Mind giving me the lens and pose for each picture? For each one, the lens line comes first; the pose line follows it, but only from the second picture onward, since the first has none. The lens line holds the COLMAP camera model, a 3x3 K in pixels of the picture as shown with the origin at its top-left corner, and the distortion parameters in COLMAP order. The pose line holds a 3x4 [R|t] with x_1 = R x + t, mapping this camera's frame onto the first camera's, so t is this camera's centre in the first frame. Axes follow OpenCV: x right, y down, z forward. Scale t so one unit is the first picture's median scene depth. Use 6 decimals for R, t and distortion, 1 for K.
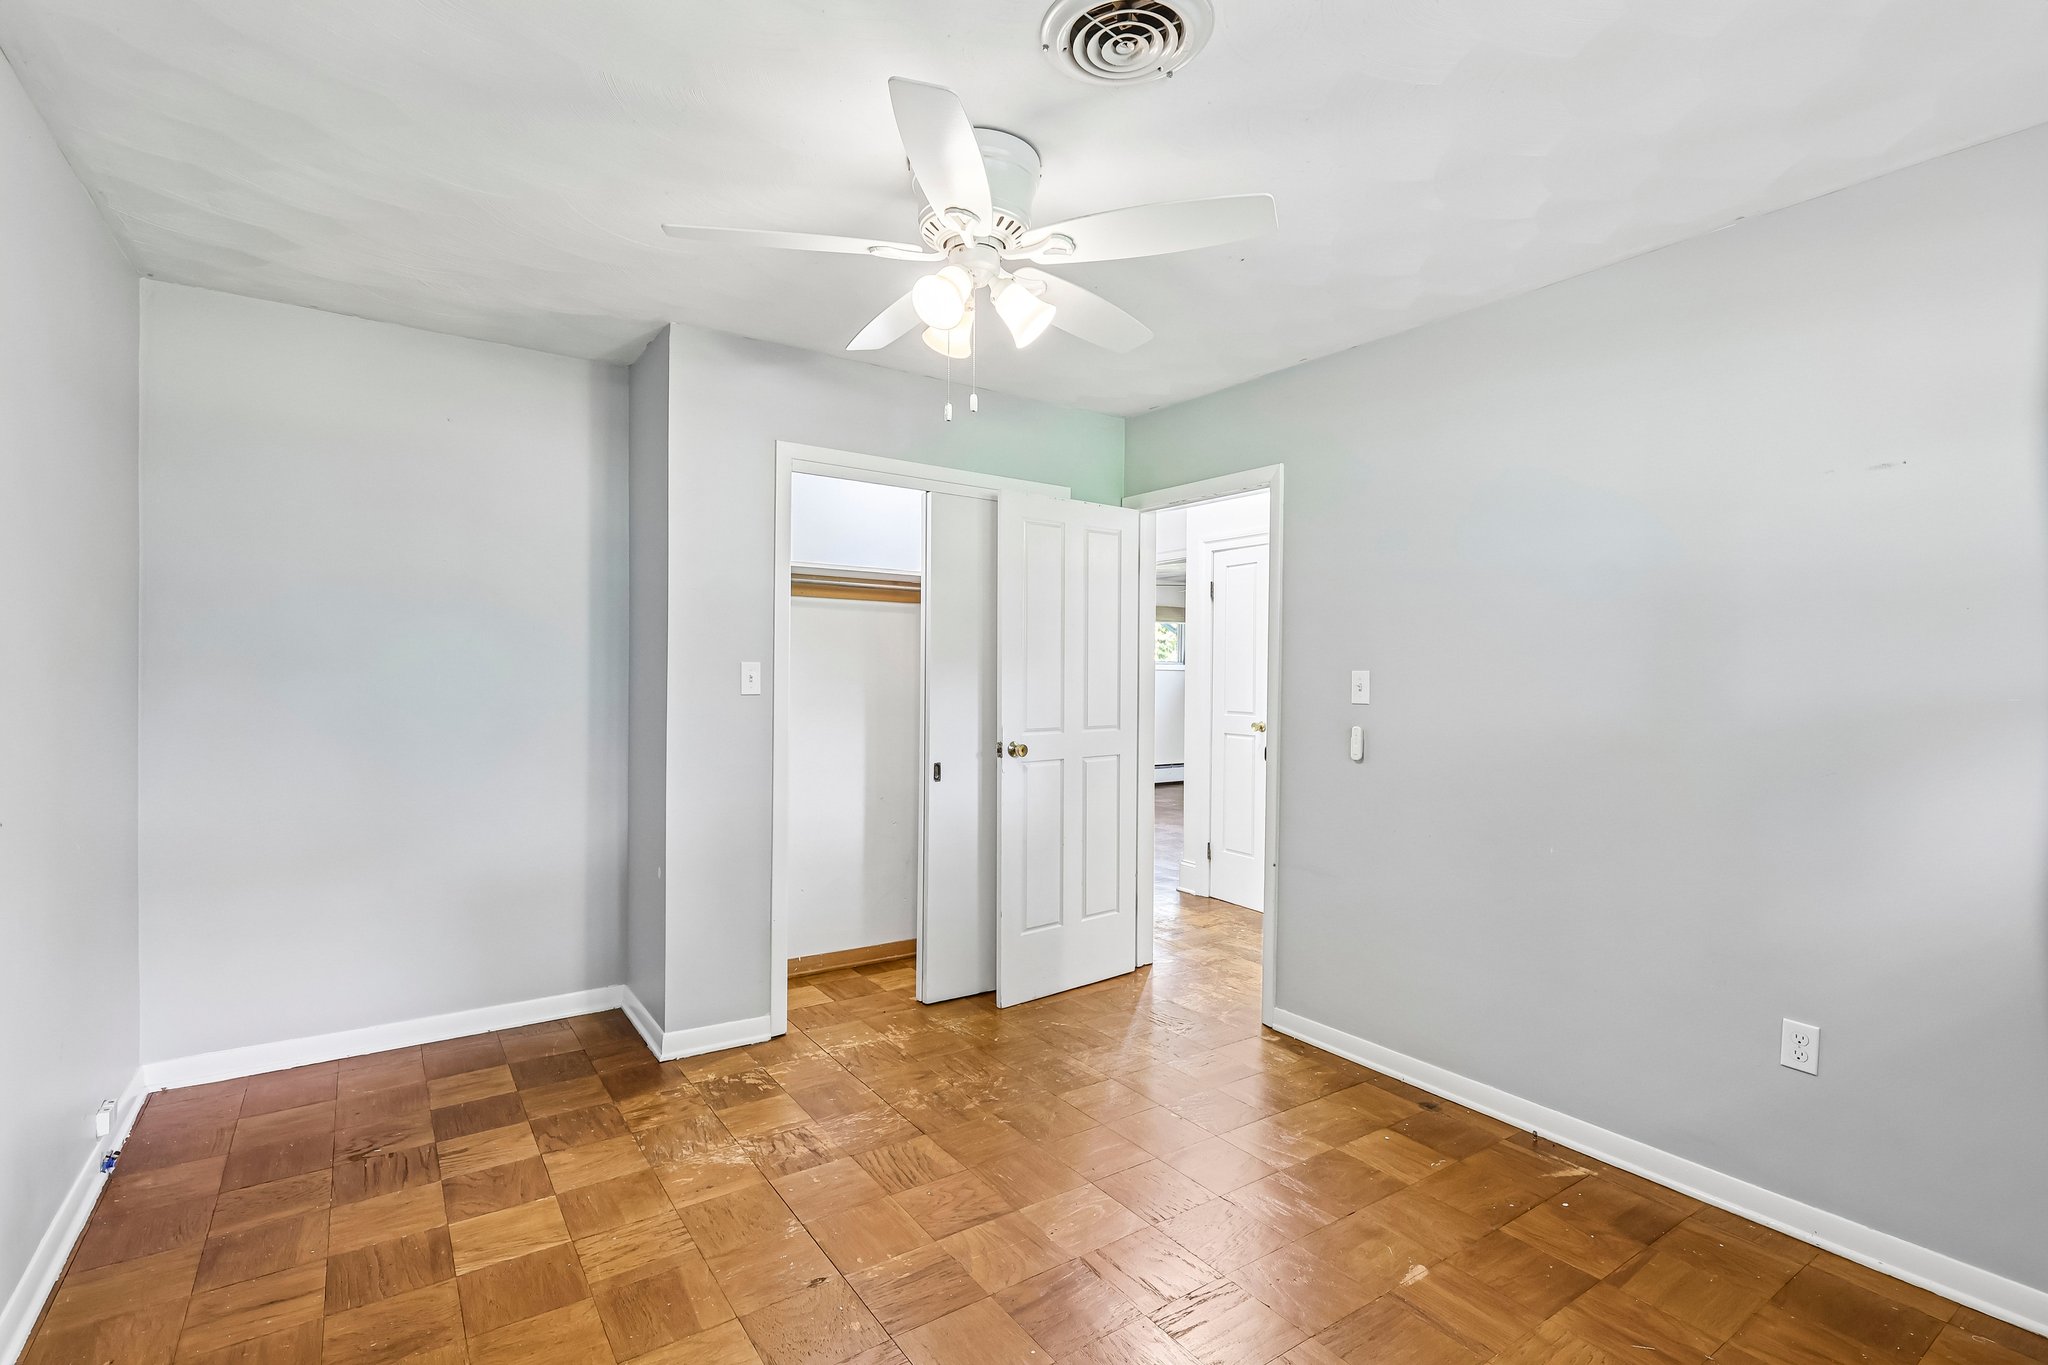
lens RADIAL K [[946.0, 0, 1011.8], [0, 946.0, 686.5], [0, 0, 1]] dist [0.001867, -0.000381]
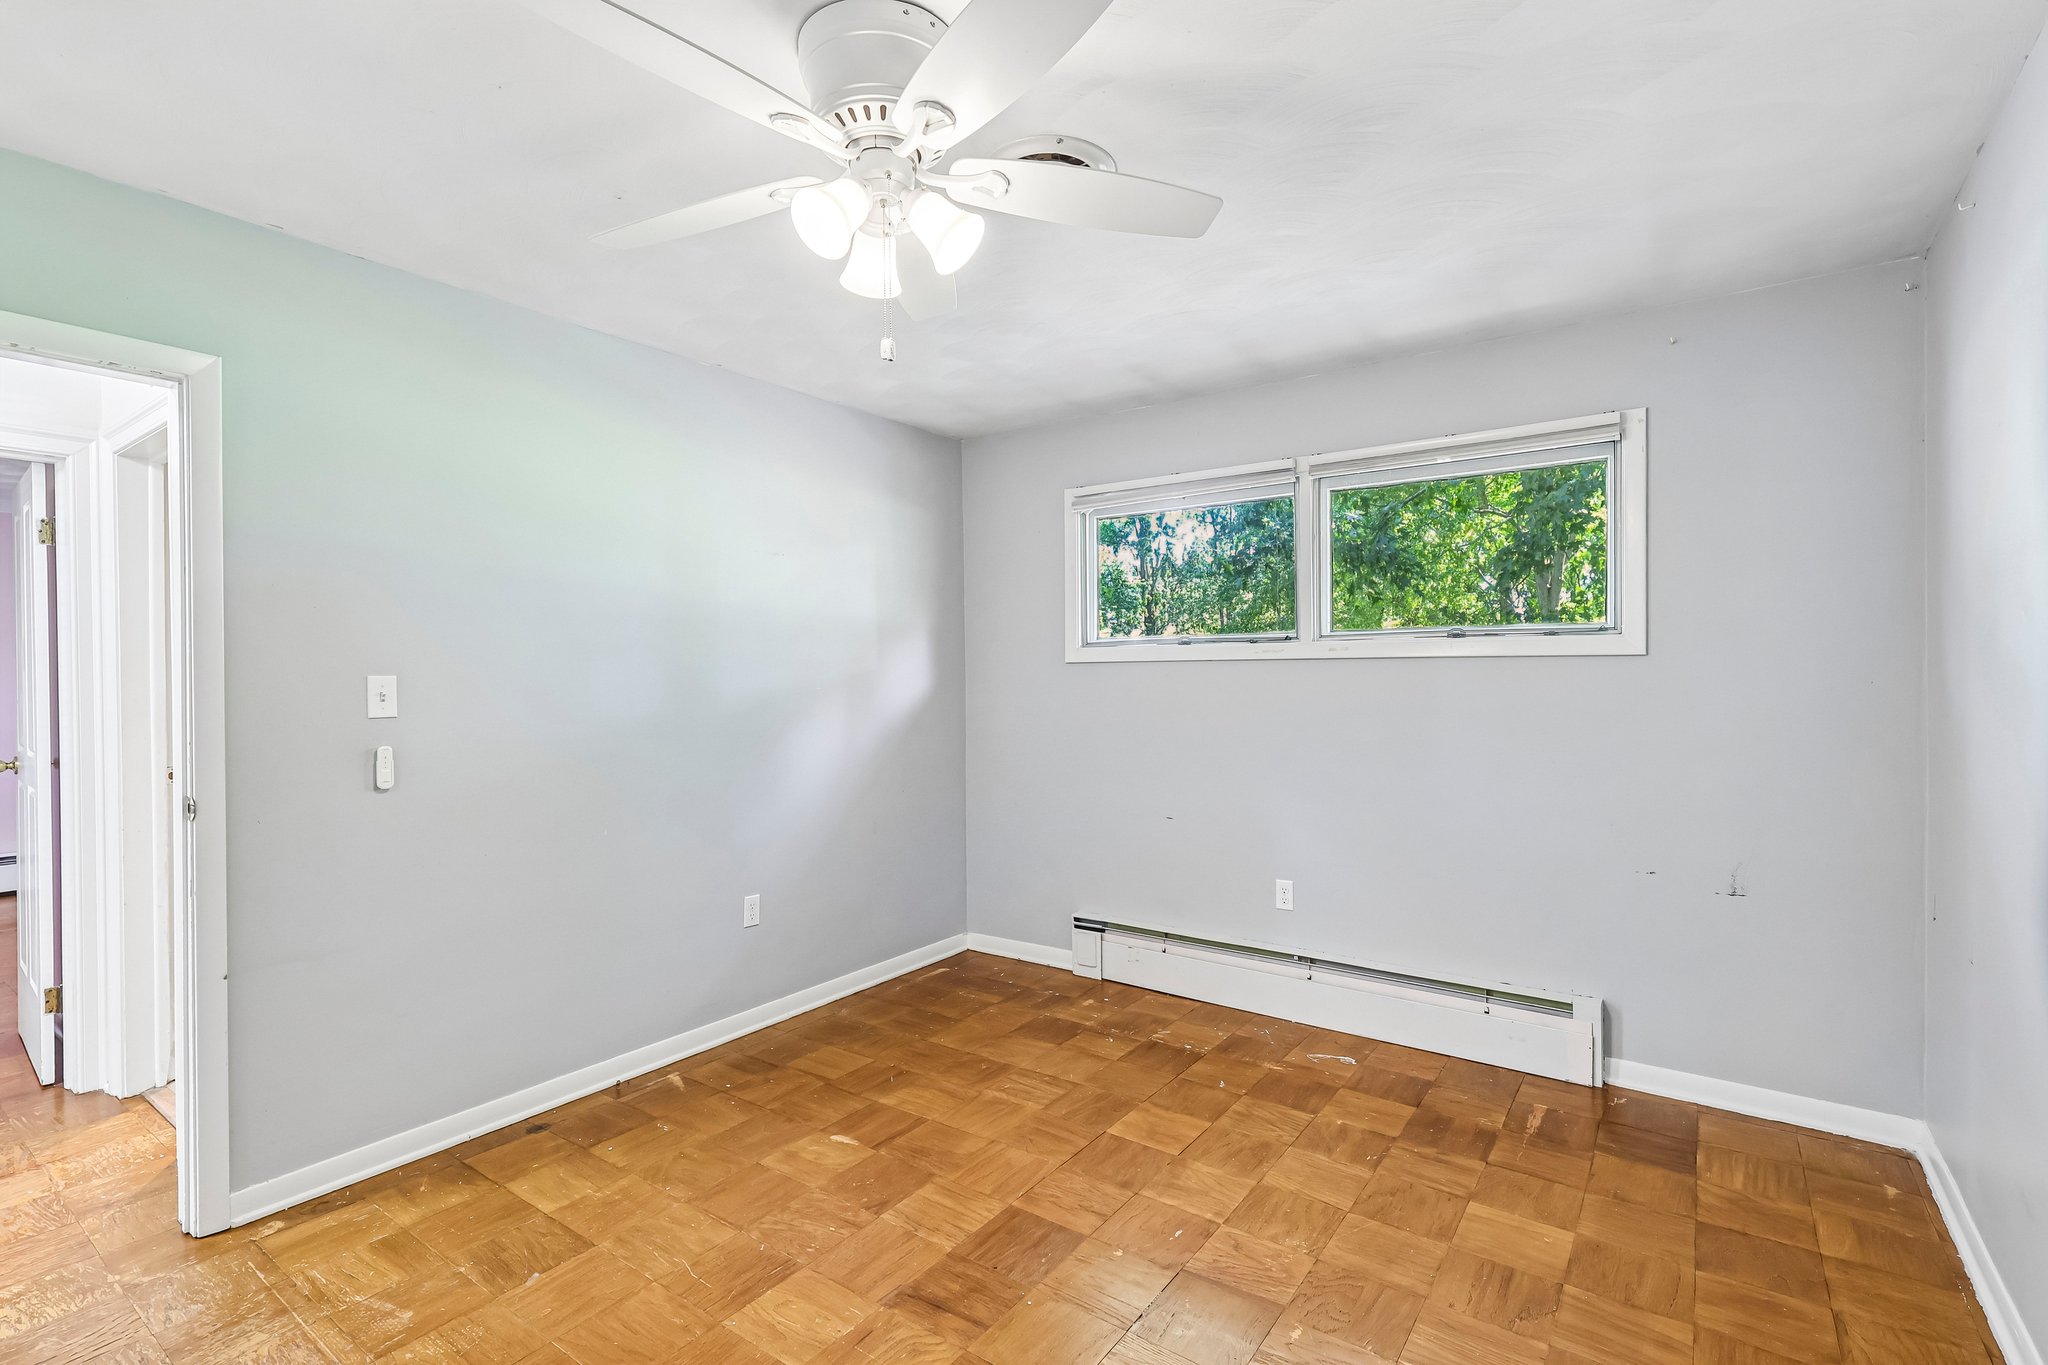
lens RADIAL K [[946.0, 0, 1011.8], [0, 946.0, 686.5], [0, 0, 1]] dist [0.001867, -0.000381]
pose [[-0.327838, -0.018871, 0.944545, -0.634693], [0.016677, 0.999529, 0.025757, -0.022058], [-0.944587, 0.024196, -0.327369, 0.875900]]
